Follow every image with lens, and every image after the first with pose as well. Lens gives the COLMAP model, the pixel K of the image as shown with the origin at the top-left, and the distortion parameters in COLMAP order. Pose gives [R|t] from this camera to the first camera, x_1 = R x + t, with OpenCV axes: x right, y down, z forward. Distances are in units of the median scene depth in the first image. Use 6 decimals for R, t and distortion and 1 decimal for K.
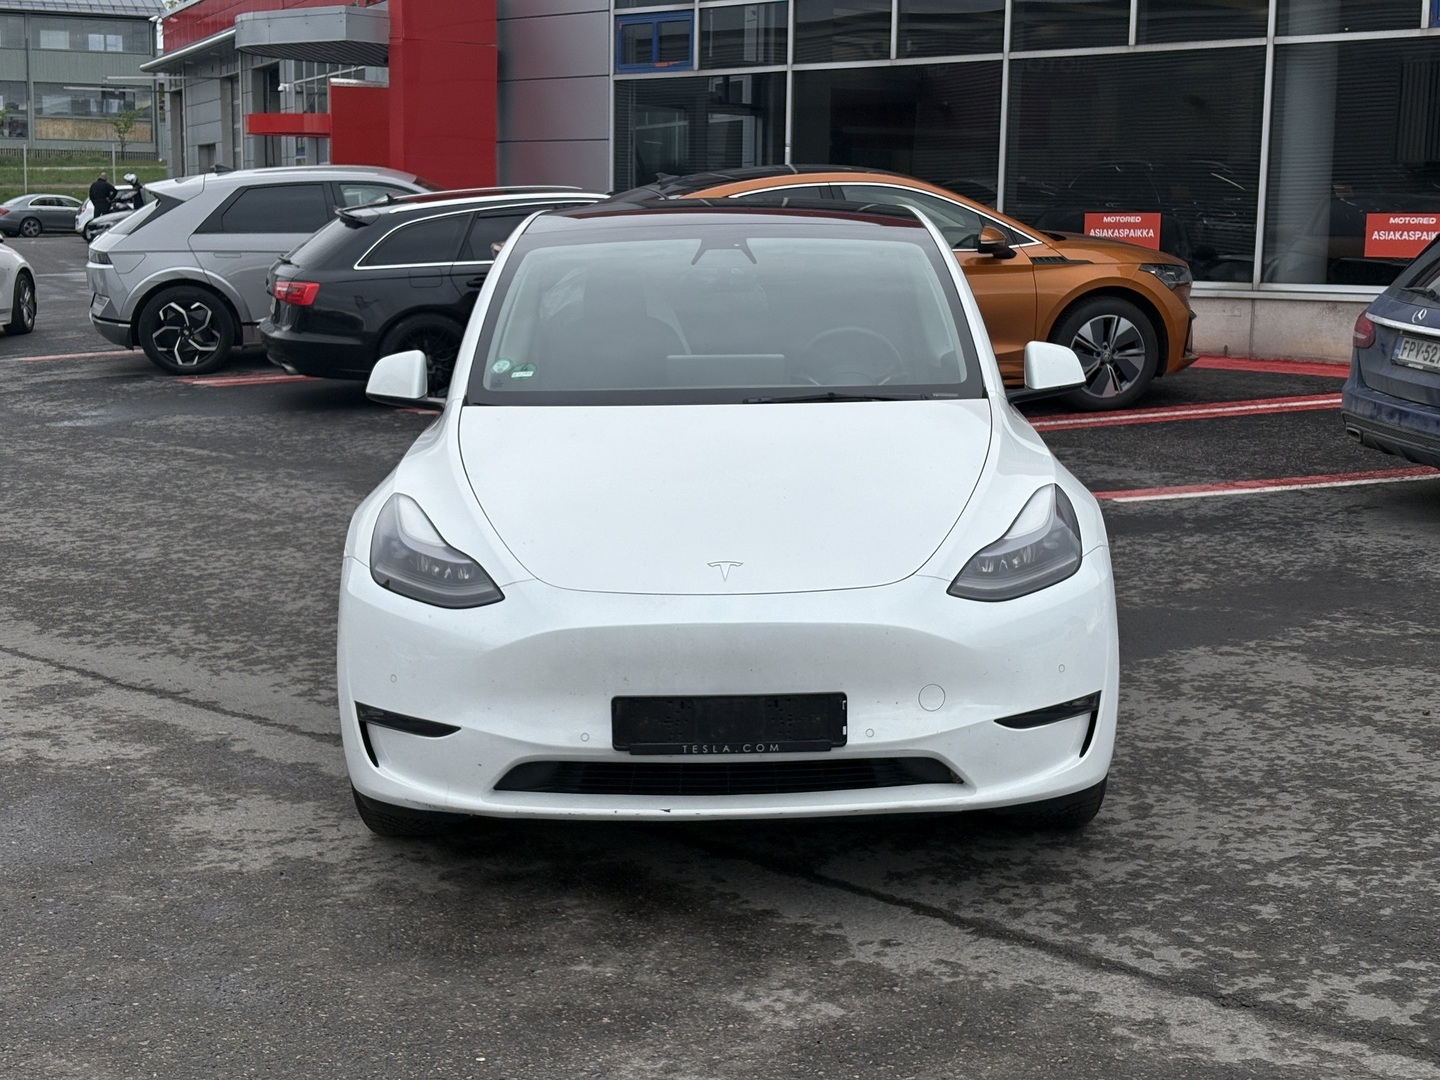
lens RADIAL K [[2160.0, 0, 720.0], [0, 2160.0, 540.0], [0, 0, 1]] dist [0.280194, -1.115713]
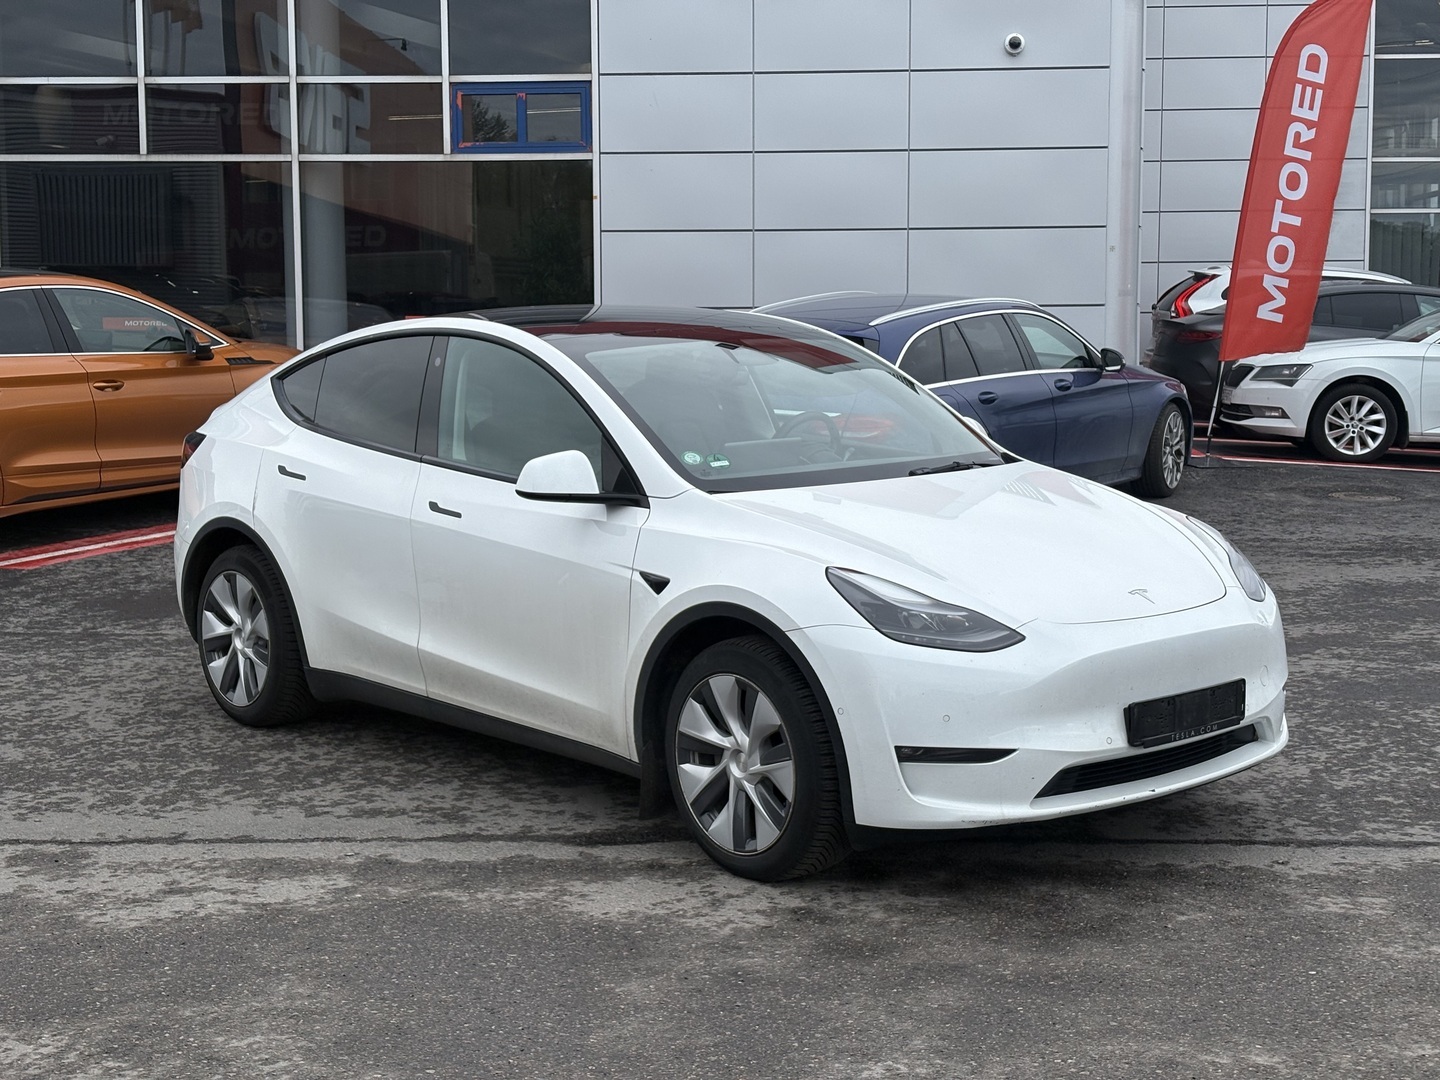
lens RADIAL K [[2160.0, 0, 720.0], [0, 2160.0, 540.0], [0, 0, 1]] dist [0.280194, -1.115713]
pose [[0.742357, -0.078375, 0.665405, -0.913363], [0.108206, 0.994122, -0.003626, -0.036442], [-0.661210, 0.074692, 0.746474, 0.188964]]
